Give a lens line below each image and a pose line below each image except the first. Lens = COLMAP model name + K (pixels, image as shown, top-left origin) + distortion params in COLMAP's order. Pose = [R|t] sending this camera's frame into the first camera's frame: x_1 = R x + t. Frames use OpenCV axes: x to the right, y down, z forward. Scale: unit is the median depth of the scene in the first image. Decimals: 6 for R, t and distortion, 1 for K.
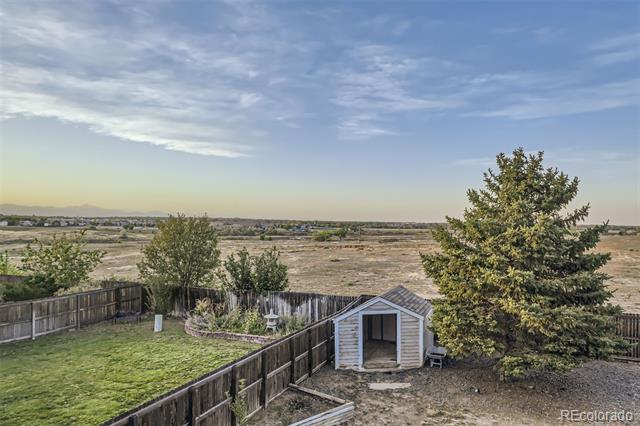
lens RADIAL K [[429.0, 0, 324.7], [0, 429.0, 229.0], [0, 0, 1]] dist [0.005385, 0.006436]
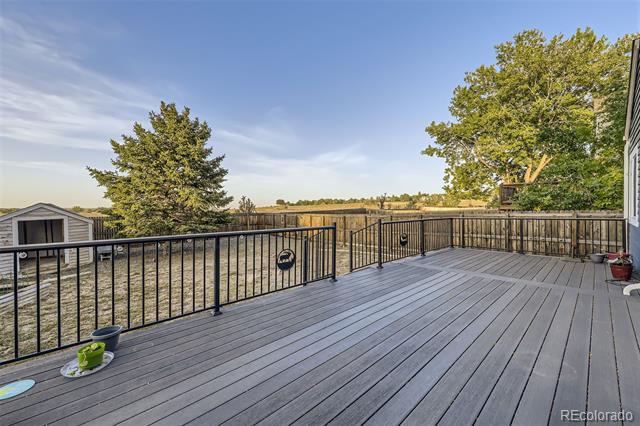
lens RADIAL K [[253.9, 0, 317.9], [0, 253.9, 214.3], [0, 0, 1]] dist [0.019976, -0.004629]
pose [[0.411242, -0.024599, 0.911194, -0.171429], [0.021974, 0.999613, 0.017069, 0.189638], [-0.911261, 0.013003, 0.411623, 0.122096]]
